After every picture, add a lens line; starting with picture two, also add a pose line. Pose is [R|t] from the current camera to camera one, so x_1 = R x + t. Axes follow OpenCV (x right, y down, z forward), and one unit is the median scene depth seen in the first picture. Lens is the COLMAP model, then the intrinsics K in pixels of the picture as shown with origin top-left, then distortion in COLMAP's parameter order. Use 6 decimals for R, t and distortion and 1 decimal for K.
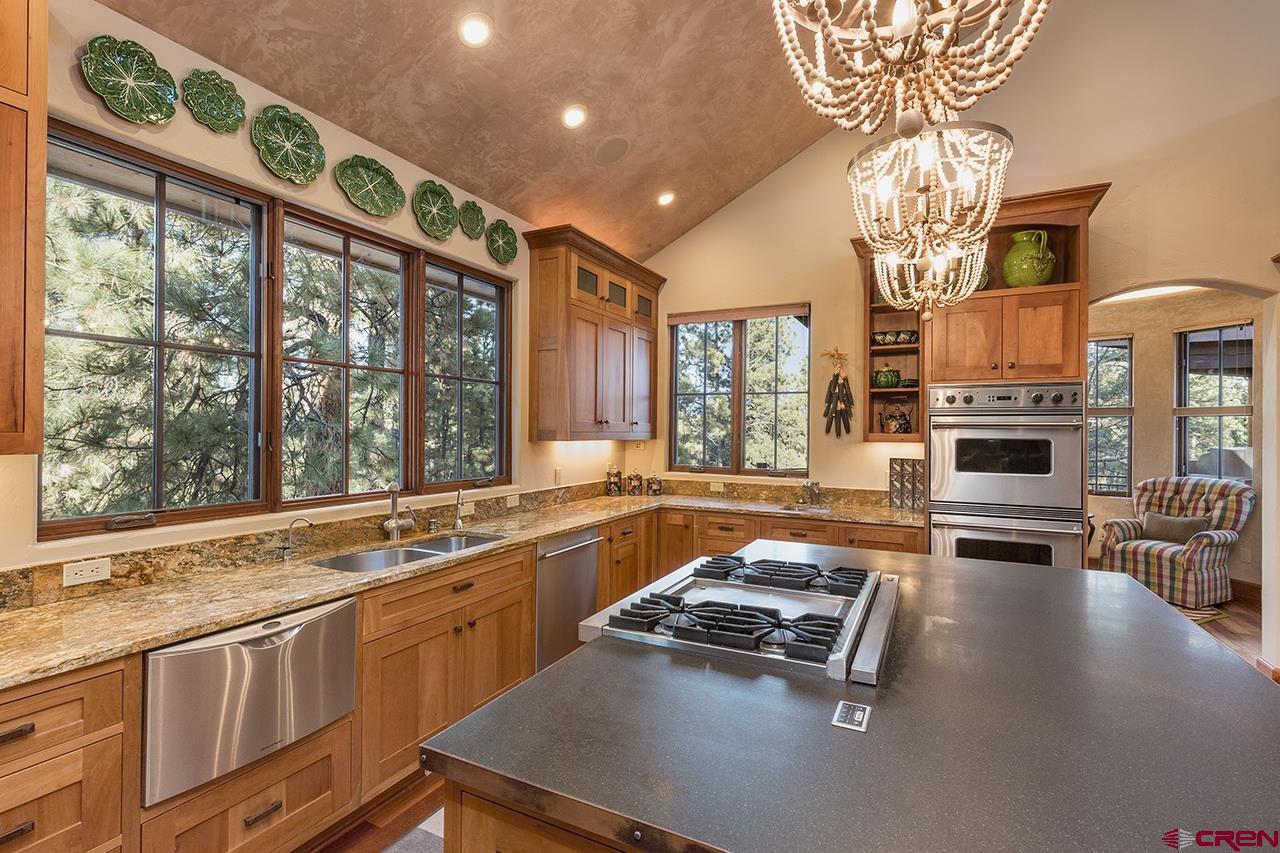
lens RADIAL K [[580.8, 0, 640.0], [0, 580.8, 426.5], [0, 0, 1]] dist [0.000148, 0.000012]
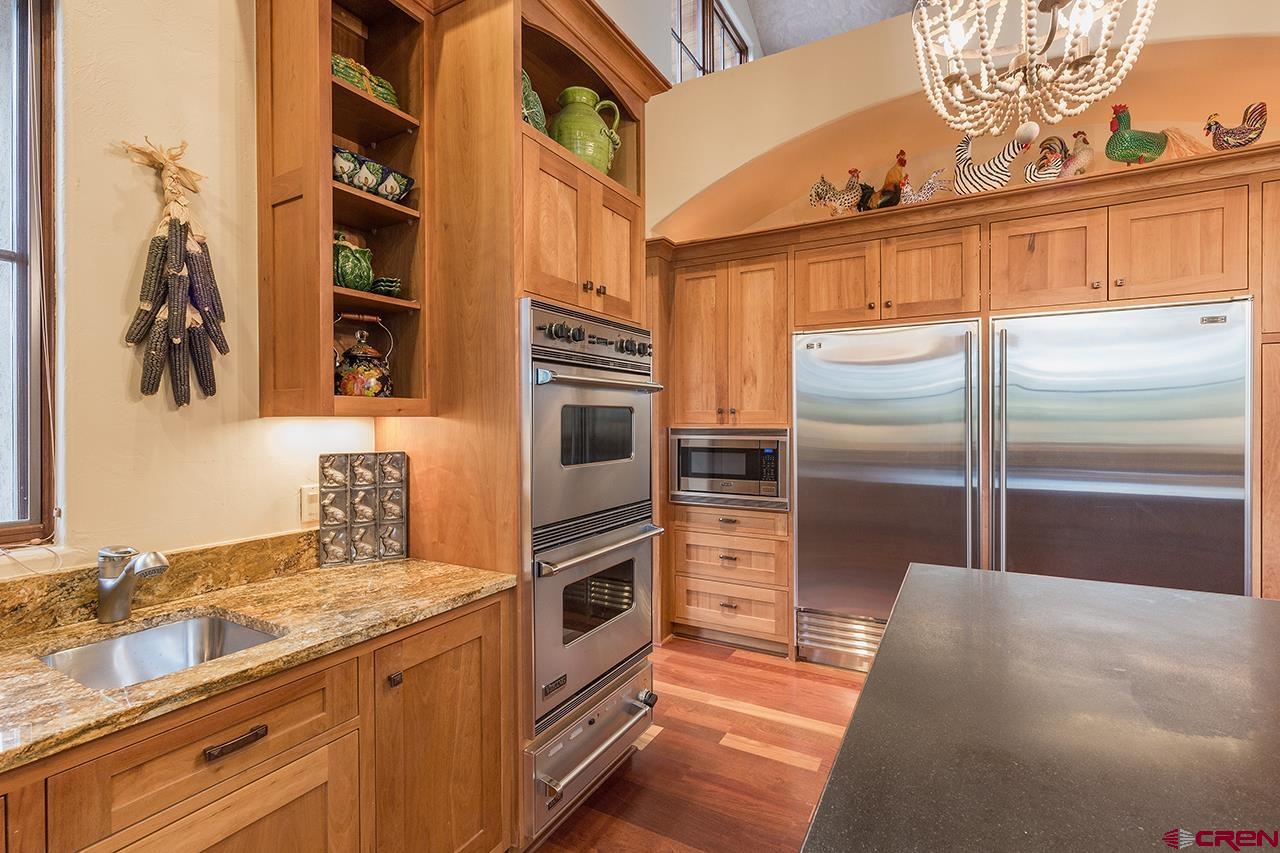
lens RADIAL K [[589.3, 0, 640.0], [0, 589.3, 426.5], [0, 0, 1]] dist [0.000072, 0.000025]
pose [[0.039647, -0.015631, 0.999091, -0.002163], [0.006442, 0.999861, 0.015388, 0.027848], [-0.999193, 0.005826, 0.039742, 0.741248]]
